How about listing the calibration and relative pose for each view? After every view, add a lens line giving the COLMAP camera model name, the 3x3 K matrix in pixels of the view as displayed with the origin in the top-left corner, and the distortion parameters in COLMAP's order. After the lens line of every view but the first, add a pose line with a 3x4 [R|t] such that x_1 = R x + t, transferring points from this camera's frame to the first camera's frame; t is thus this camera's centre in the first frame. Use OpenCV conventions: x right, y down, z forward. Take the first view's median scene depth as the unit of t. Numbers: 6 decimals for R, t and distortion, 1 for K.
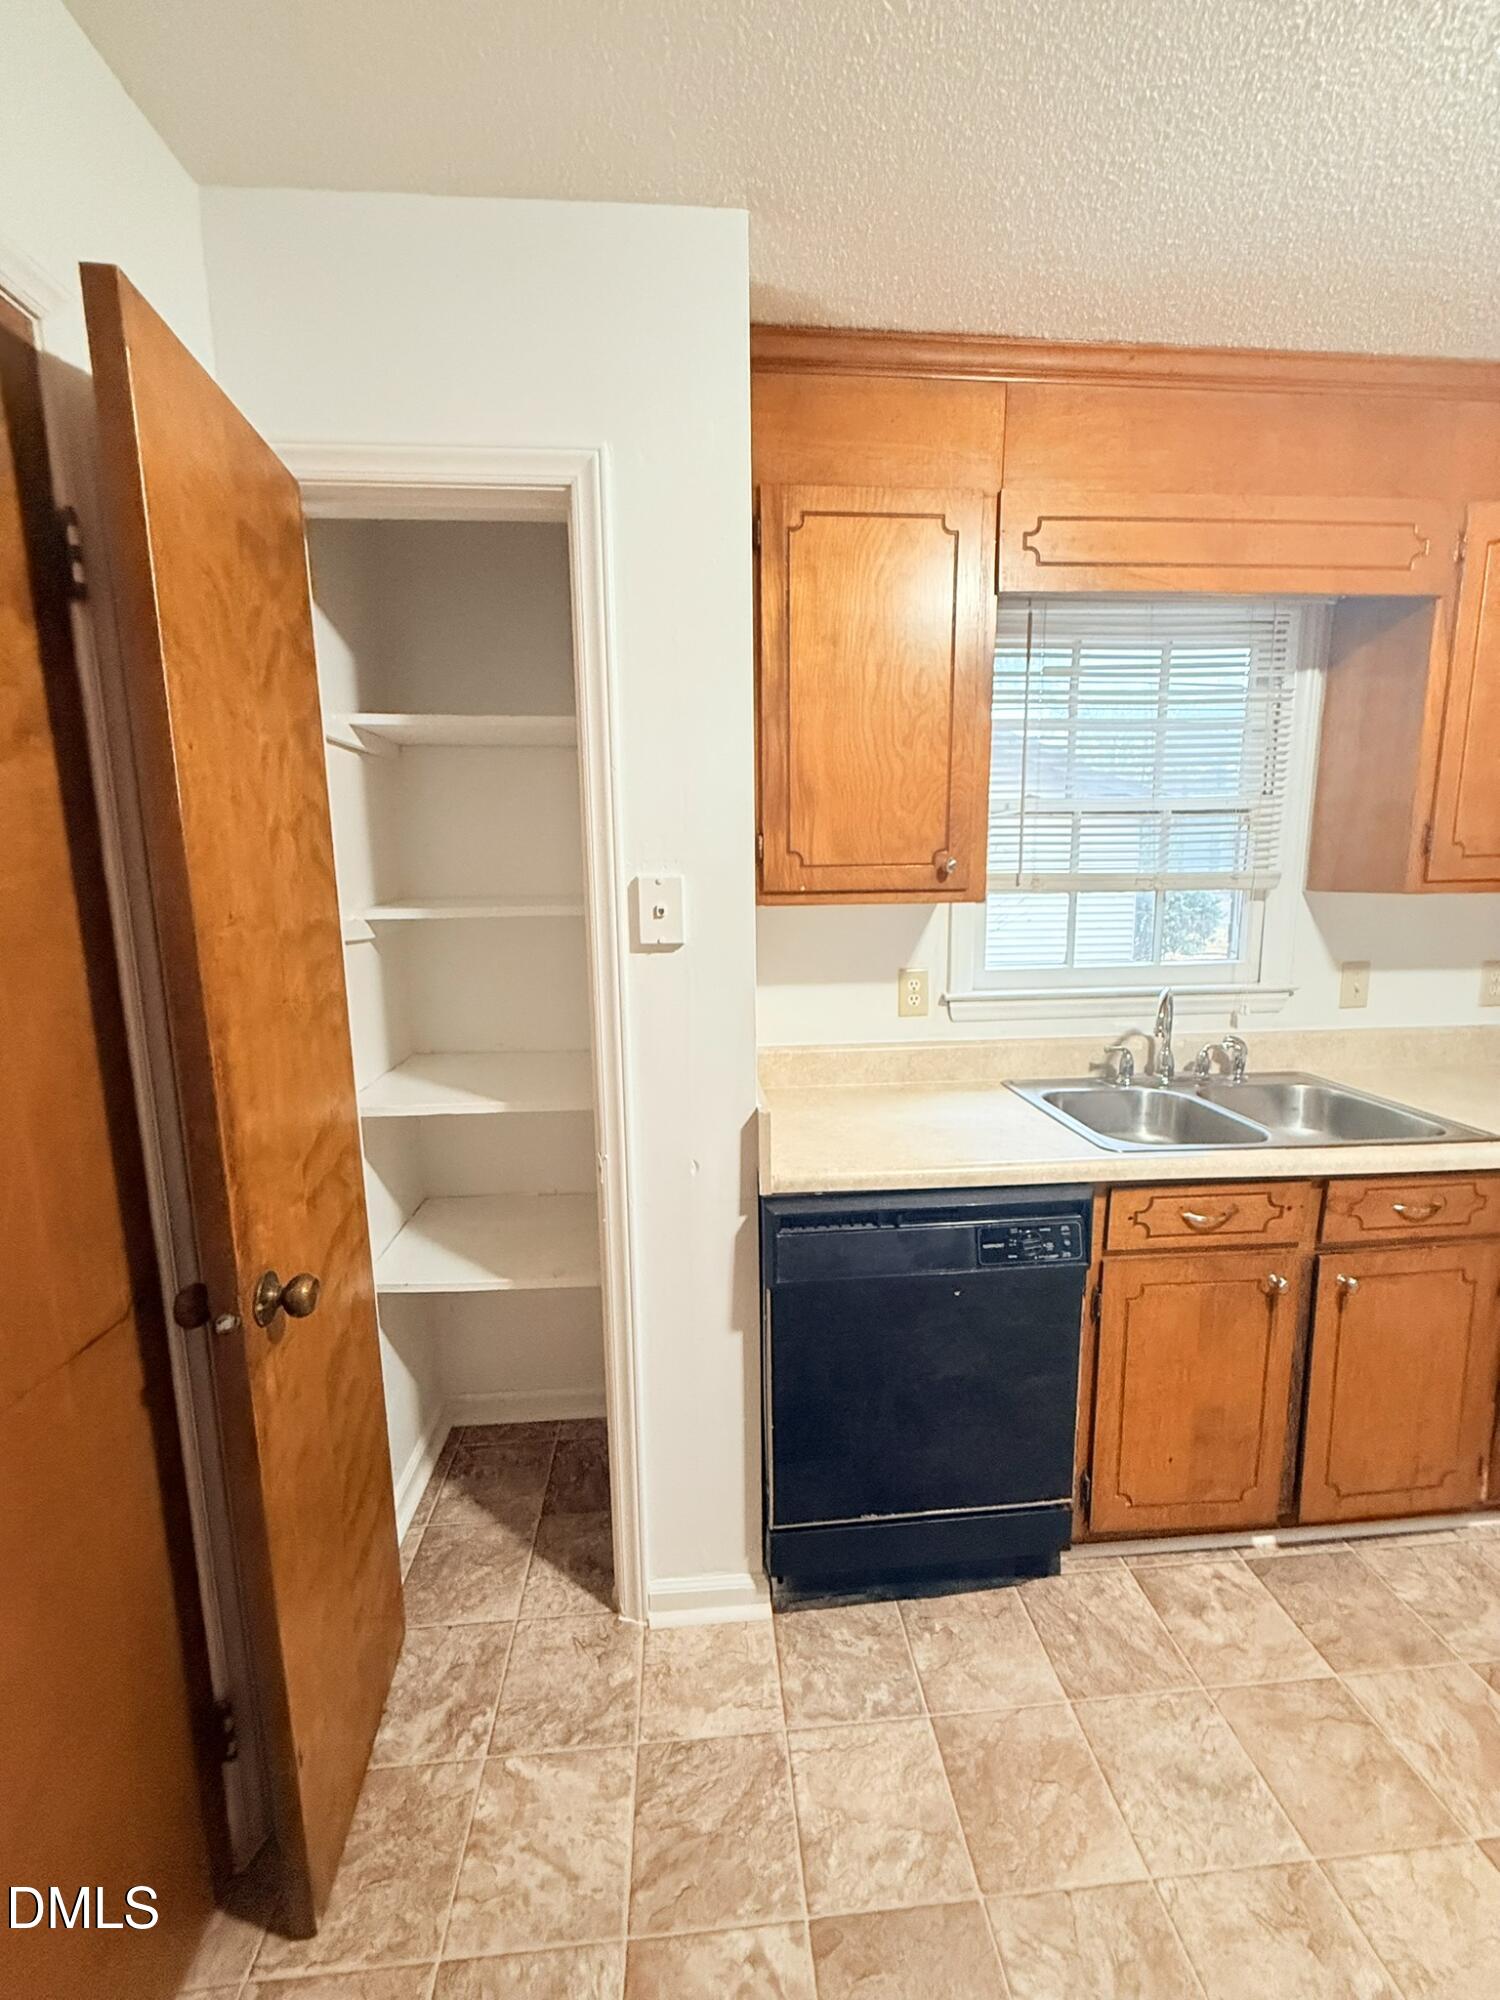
lens RADIAL K [[802.5, 0, 750.0], [0, 802.5, 1000.0], [0, 0, 1]] dist [-0.000629, 0.000207]
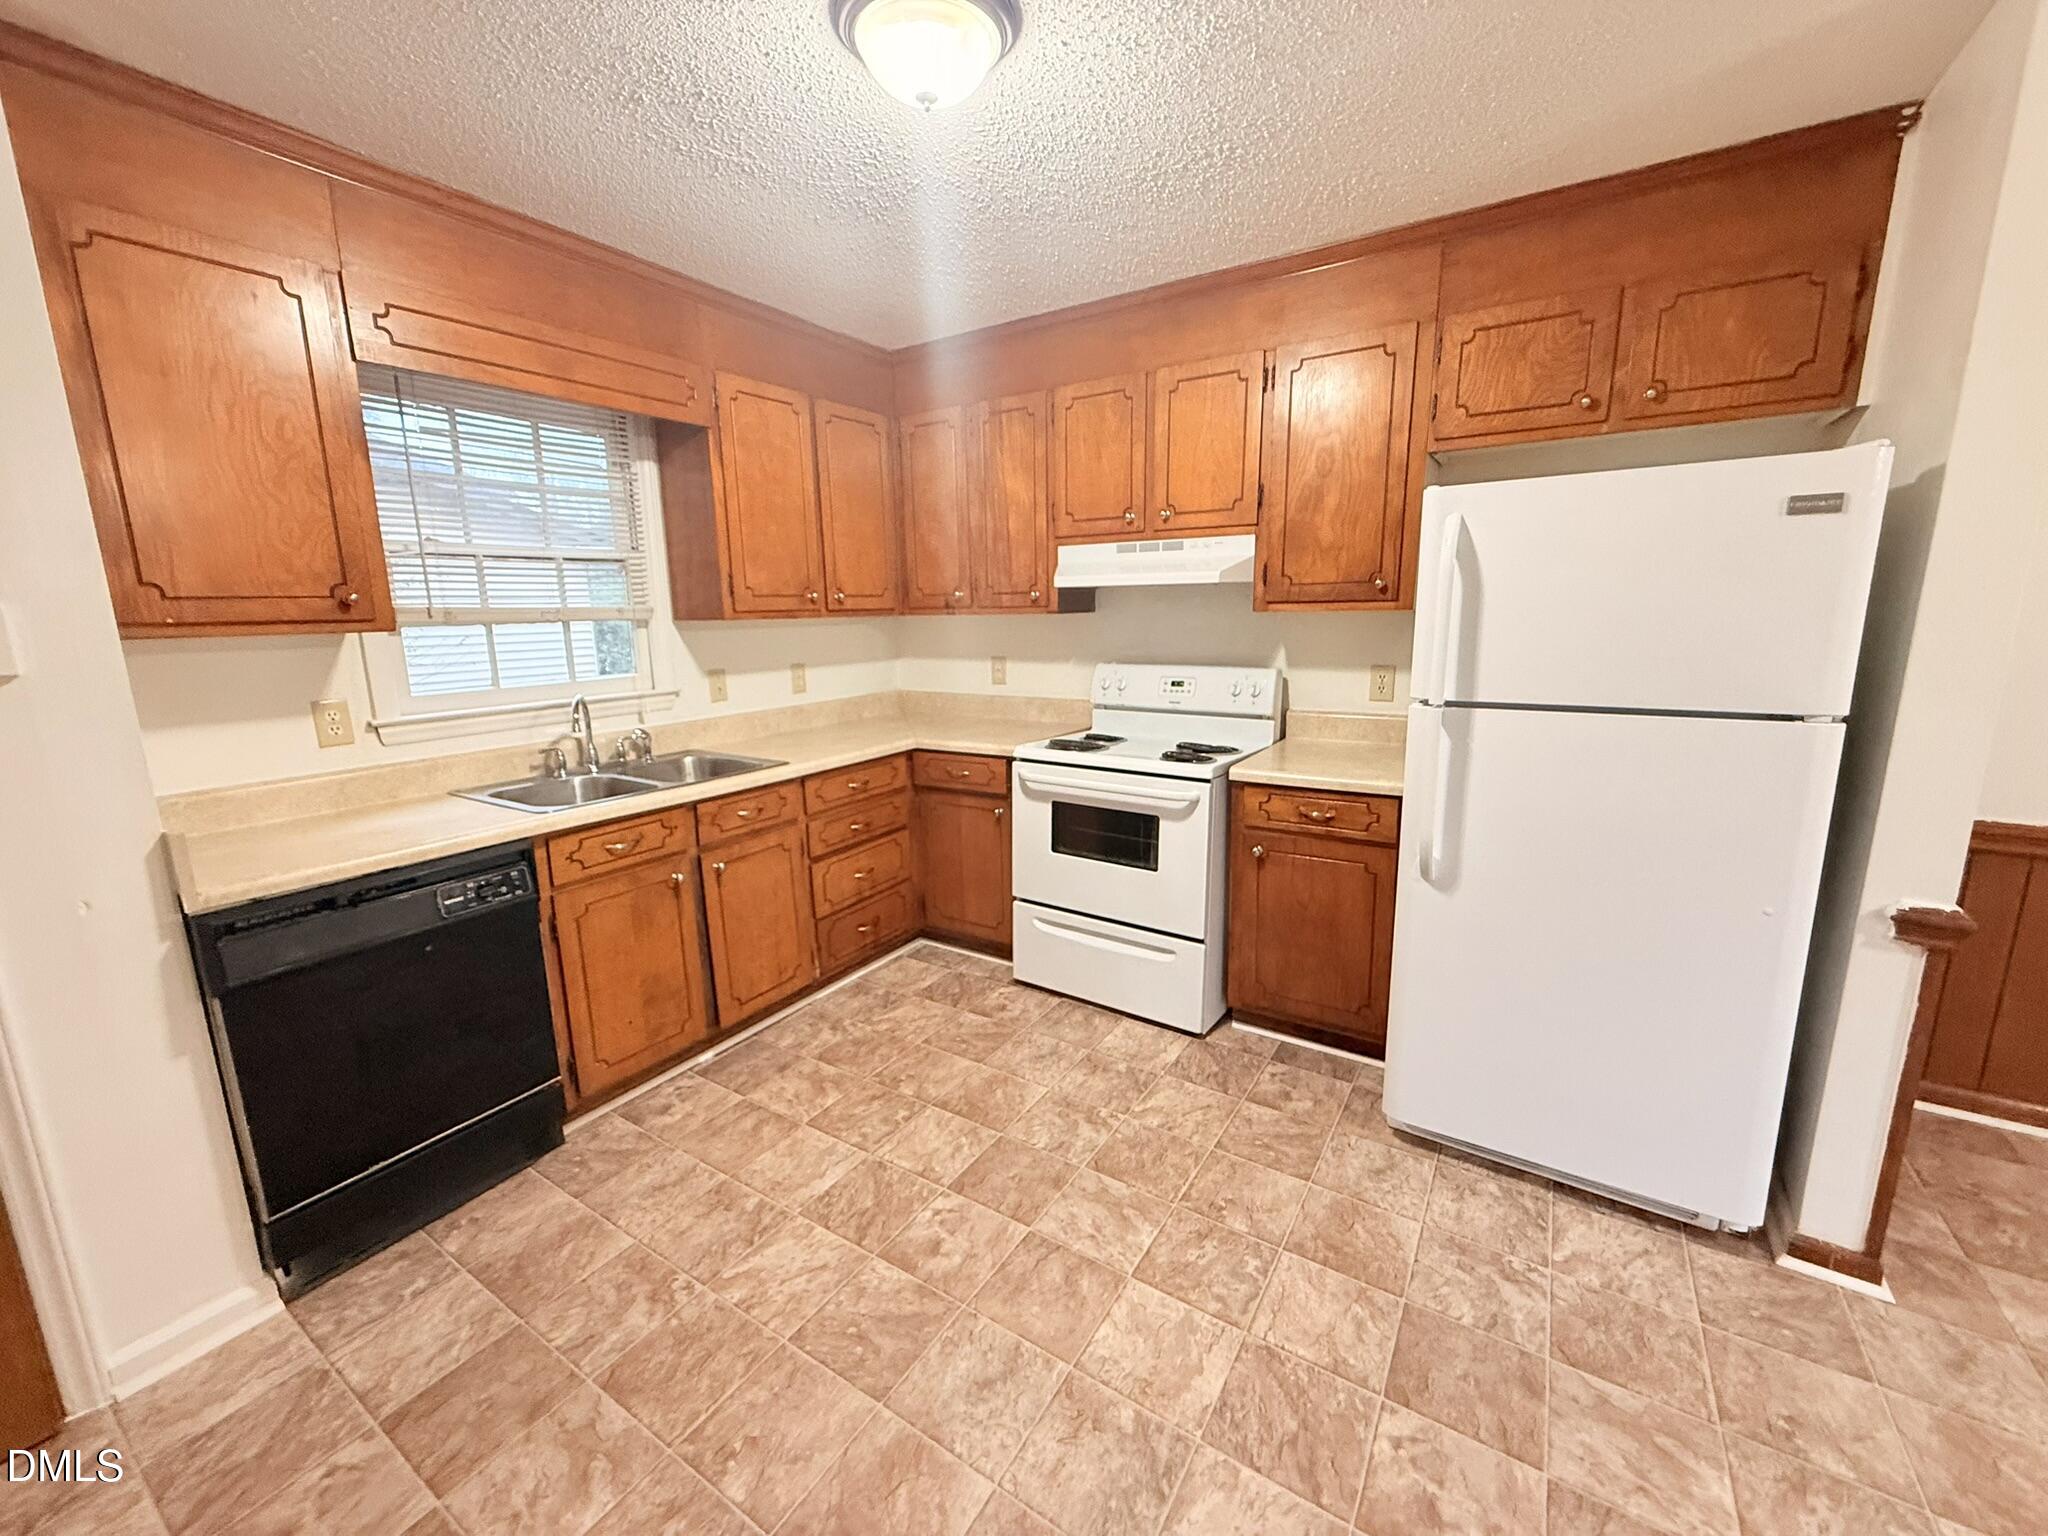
lens RADIAL K [[821.8, 0, 1024.0], [0, 821.8, 768.0], [0, 0, 1]] dist [-0.000629, 0.000207]
pose [[0.612298, -0.149087, 0.776443, -0.108541], [0.130780, 0.987630, 0.086506, 0.095455], [-0.779736, 0.048576, 0.624221, -0.464543]]
